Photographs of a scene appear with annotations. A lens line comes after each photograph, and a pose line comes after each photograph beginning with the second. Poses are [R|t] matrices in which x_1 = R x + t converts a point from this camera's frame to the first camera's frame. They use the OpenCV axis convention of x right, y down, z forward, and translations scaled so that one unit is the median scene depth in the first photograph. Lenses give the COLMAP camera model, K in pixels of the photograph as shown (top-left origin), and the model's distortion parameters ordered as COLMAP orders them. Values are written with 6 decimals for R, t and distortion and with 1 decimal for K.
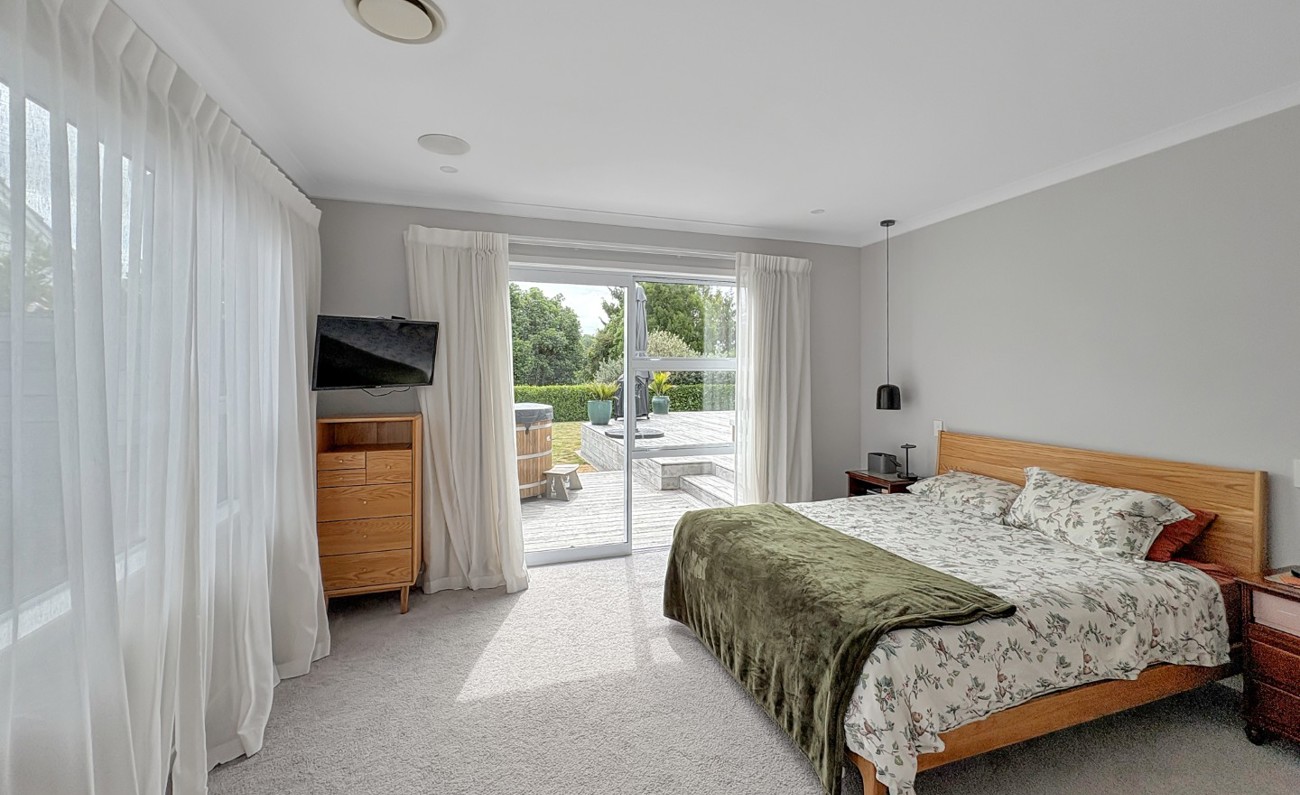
lens RADIAL K [[540.1, 0, 651.1], [0, 540.1, 357.4], [0, 0, 1]] dist [0.000120, -0.000074]
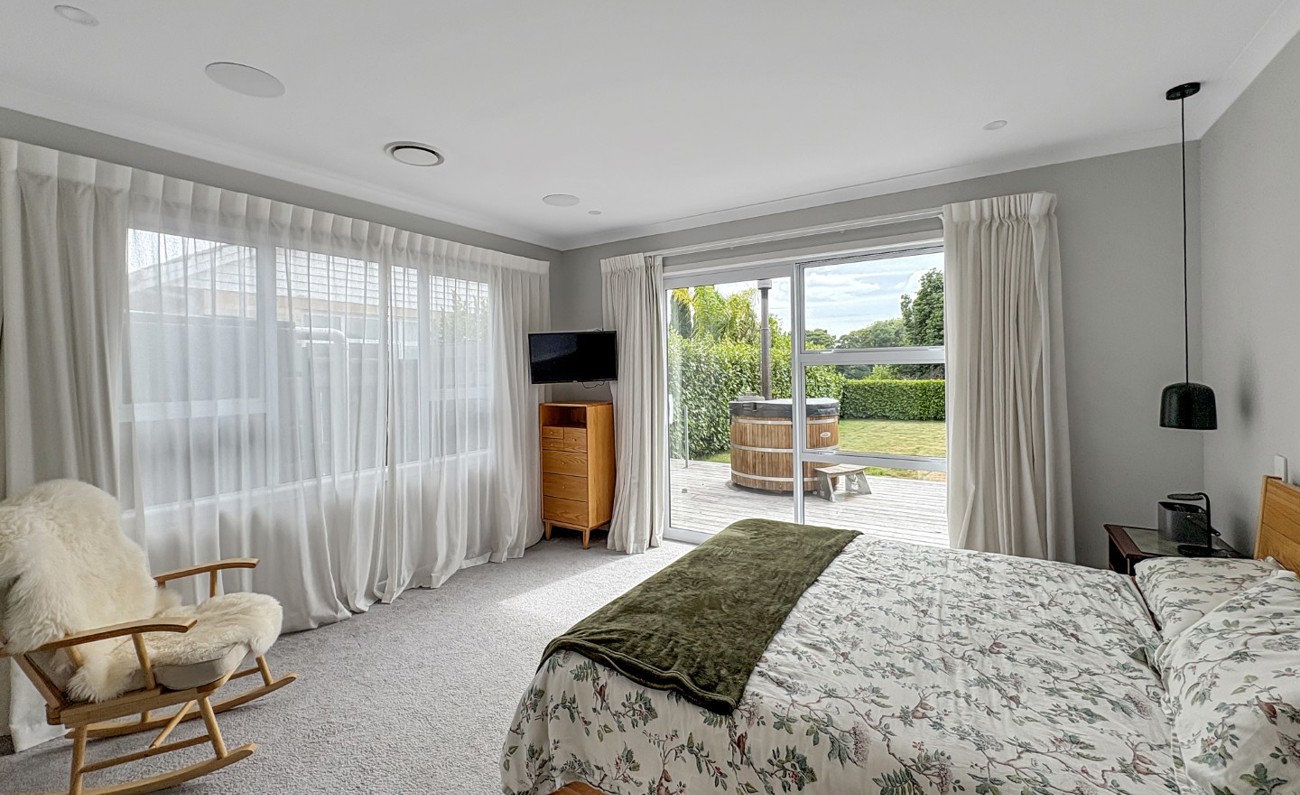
lens RADIAL K [[532.8, 0, 651.5], [0, 532.8, 367.3], [0, 0, 1]] dist [0.000962, -0.000049]
pose [[0.627283, -0.013755, -0.778670, 0.346937], [0.037668, 0.999210, 0.012694, 0.003856], [0.777880, -0.037293, 0.627305, 0.152390]]
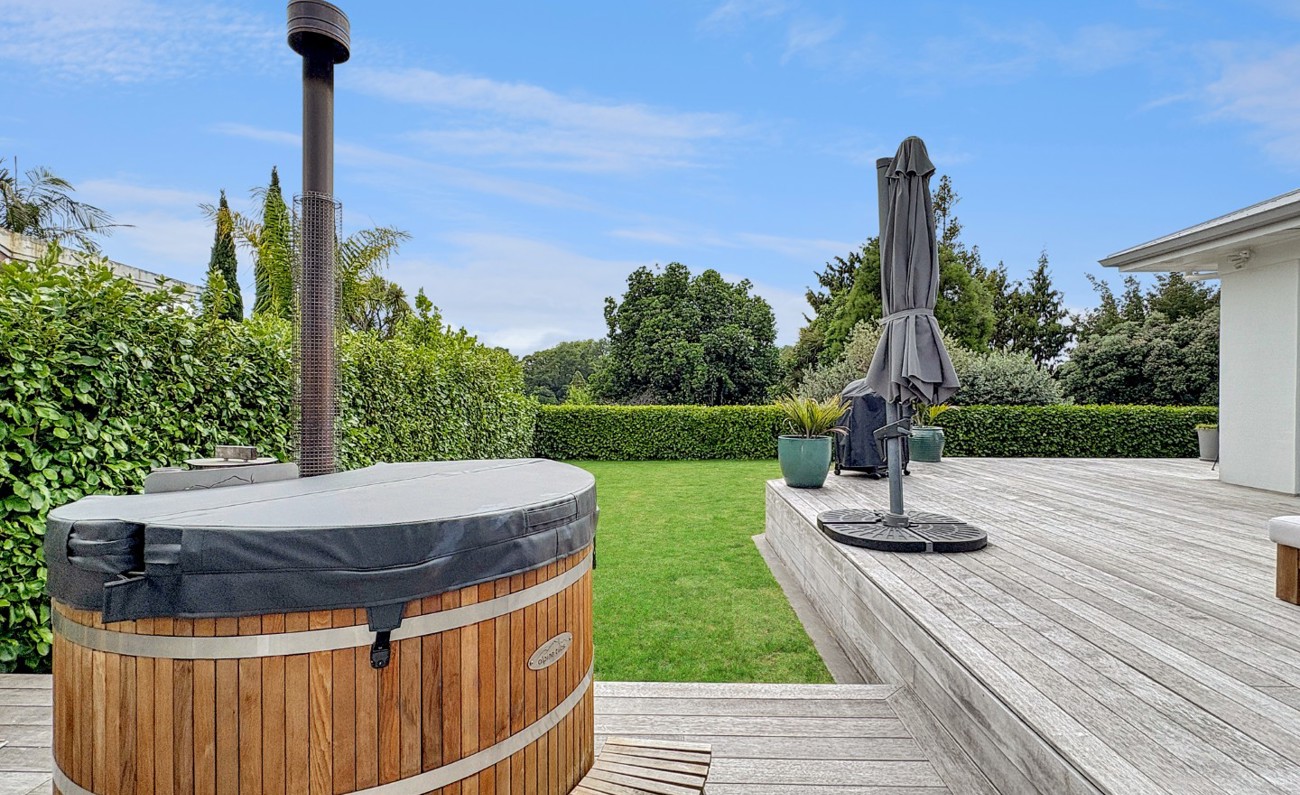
lens RADIAL K [[604.5, 0, 650.0], [0, 604.5, 397.5], [0, 0, 1]] dist [-0.000600, -0.000058]
pose [[0.941931, 0.002401, -0.335798, -0.075196], [0.009656, 0.999367, 0.034233, 0.045034], [0.335668, -0.035487, 0.941312, 0.767822]]
